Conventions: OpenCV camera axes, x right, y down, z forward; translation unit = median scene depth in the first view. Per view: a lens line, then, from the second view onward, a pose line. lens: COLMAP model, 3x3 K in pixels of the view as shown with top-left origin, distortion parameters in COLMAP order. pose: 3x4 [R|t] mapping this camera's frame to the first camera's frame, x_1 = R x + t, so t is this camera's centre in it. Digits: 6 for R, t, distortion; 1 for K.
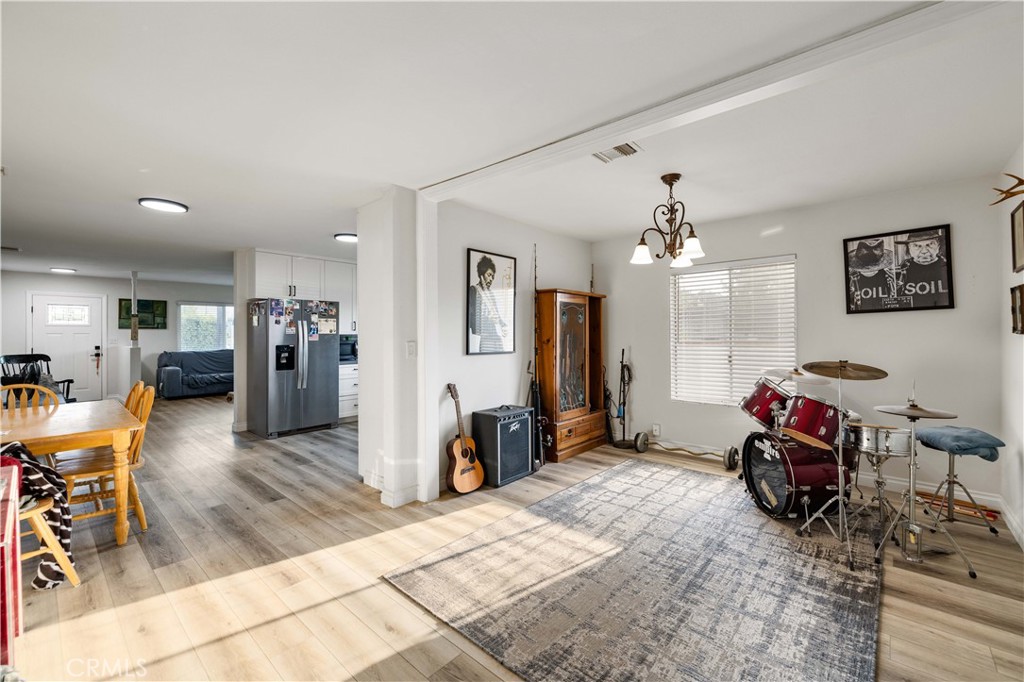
lens RADIAL K [[423.4, 0, 513.8], [0, 423.4, 331.3], [0, 0, 1]] dist [-0.001440, -0.000215]
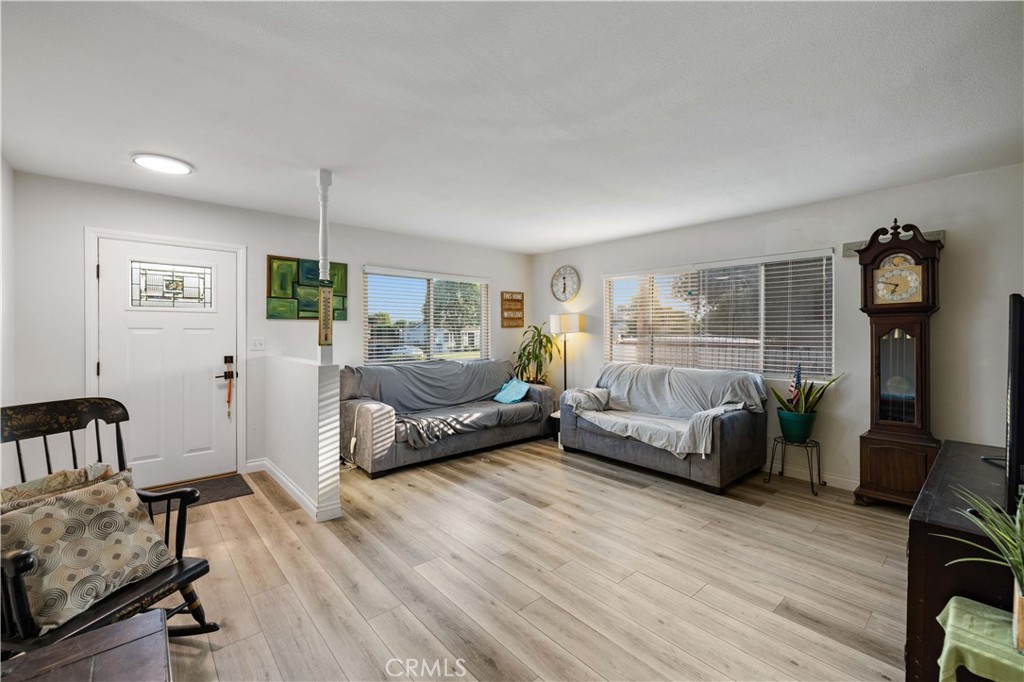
lens RADIAL K [[426.4, 0, 513.0], [0, 426.4, 333.8], [0, 0, 1]] dist [-0.001941, -0.000218]
pose [[0.992246, 0.007470, -0.124069, -0.691313], [-0.006298, 0.999932, 0.009835, 0.004541], [0.124134, -0.008978, 0.992225, 0.644052]]
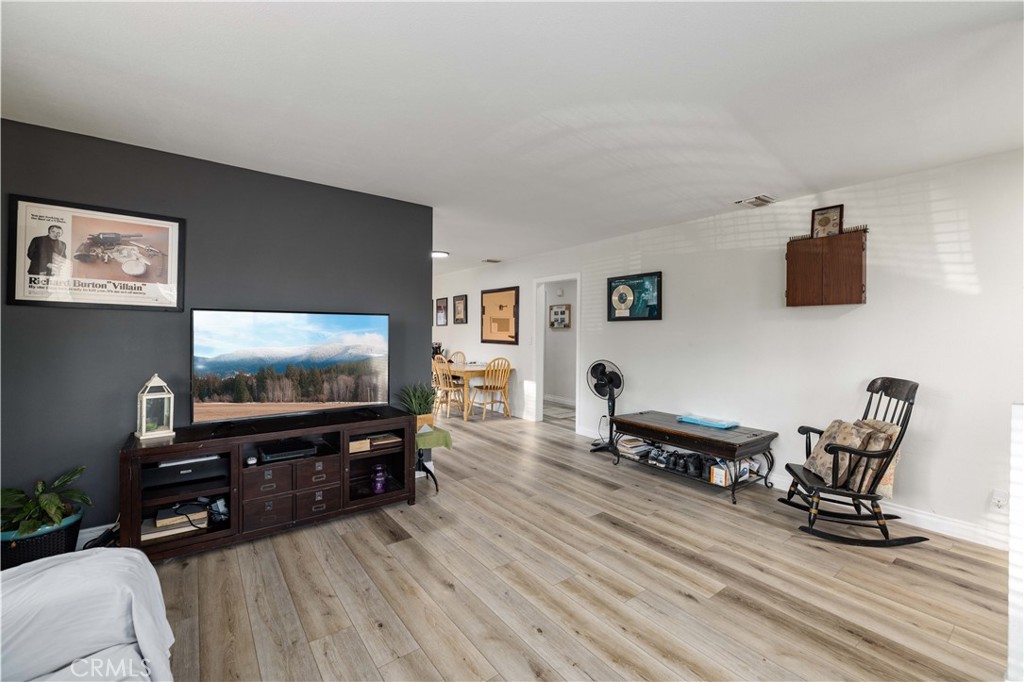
lens RADIAL K [[423.4, 0, 513.8], [0, 423.4, 331.3], [0, 0, 1]] dist [-0.001440, -0.000215]
pose [[-0.979886, -0.004134, 0.199513, -0.716631], [-0.005573, 0.999962, -0.006654, 0.008182], [-0.199478, -0.007632, -0.979873, 1.265125]]
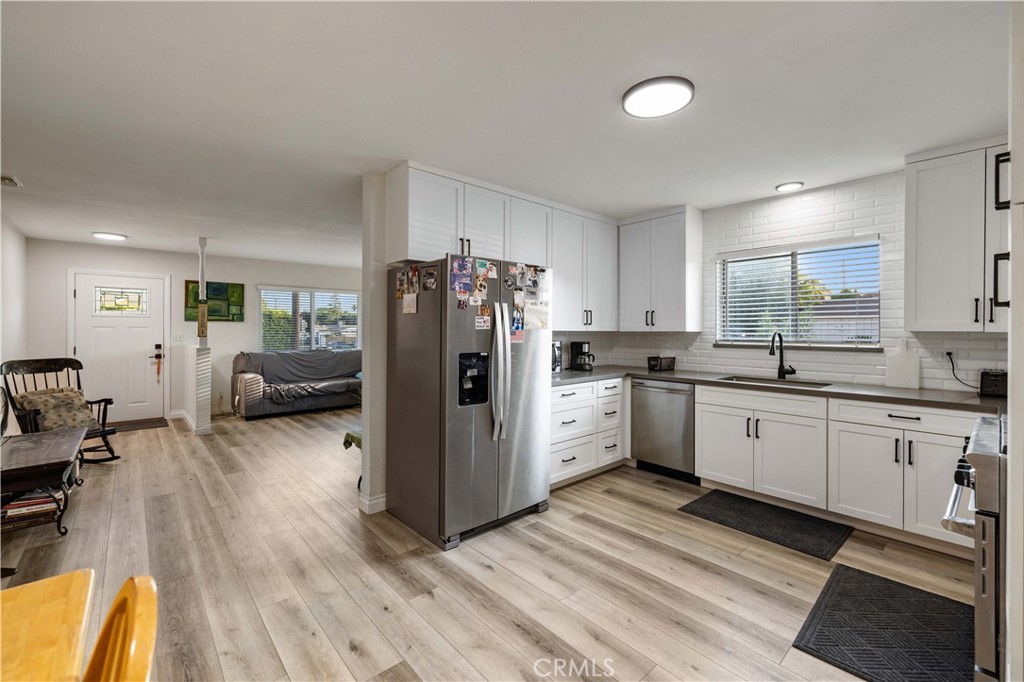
lens RADIAL K [[431.3, 0, 511.1], [0, 431.3, 330.0], [0, 0, 1]] dist [-0.000941, 0.000004]
pose [[0.992014, 0.006193, -0.125974, -0.314053], [-0.005650, 0.999973, 0.004667, 0.003213], [0.126000, -0.003918, 0.992023, 0.371783]]
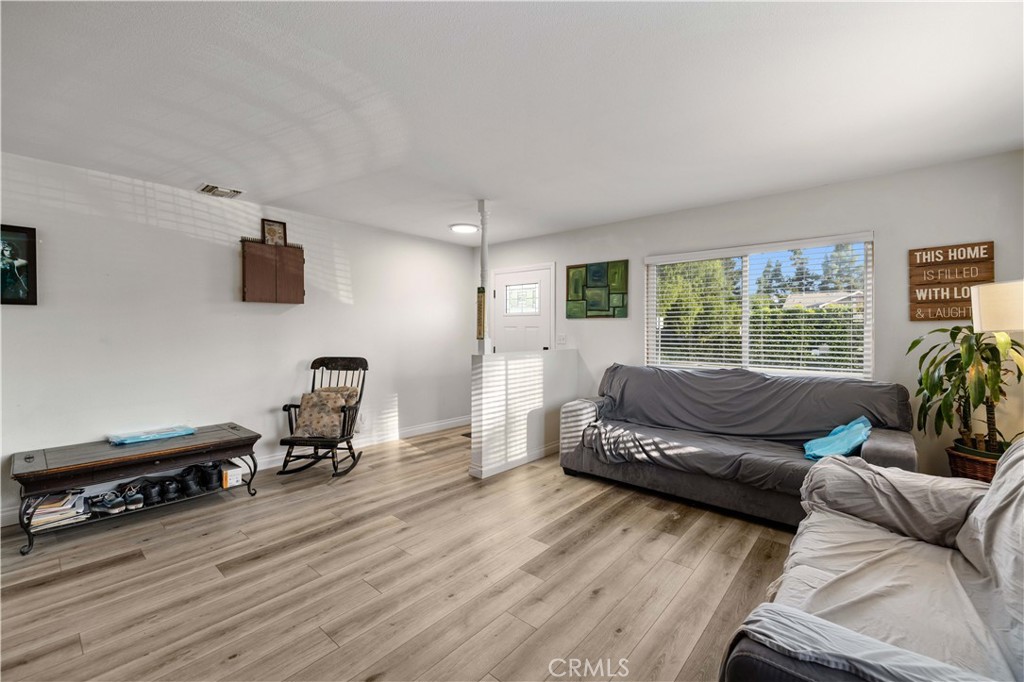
lens RADIAL K [[423.4, 0, 513.8], [0, 423.4, 331.3], [0, 0, 1]] dist [-0.001440, -0.000215]
pose [[0.009123, 0.009052, -0.999917, -0.409656], [0.000717, 0.999959, 0.009059, 0.006915], [0.999958, -0.000800, 0.009116, 1.057505]]
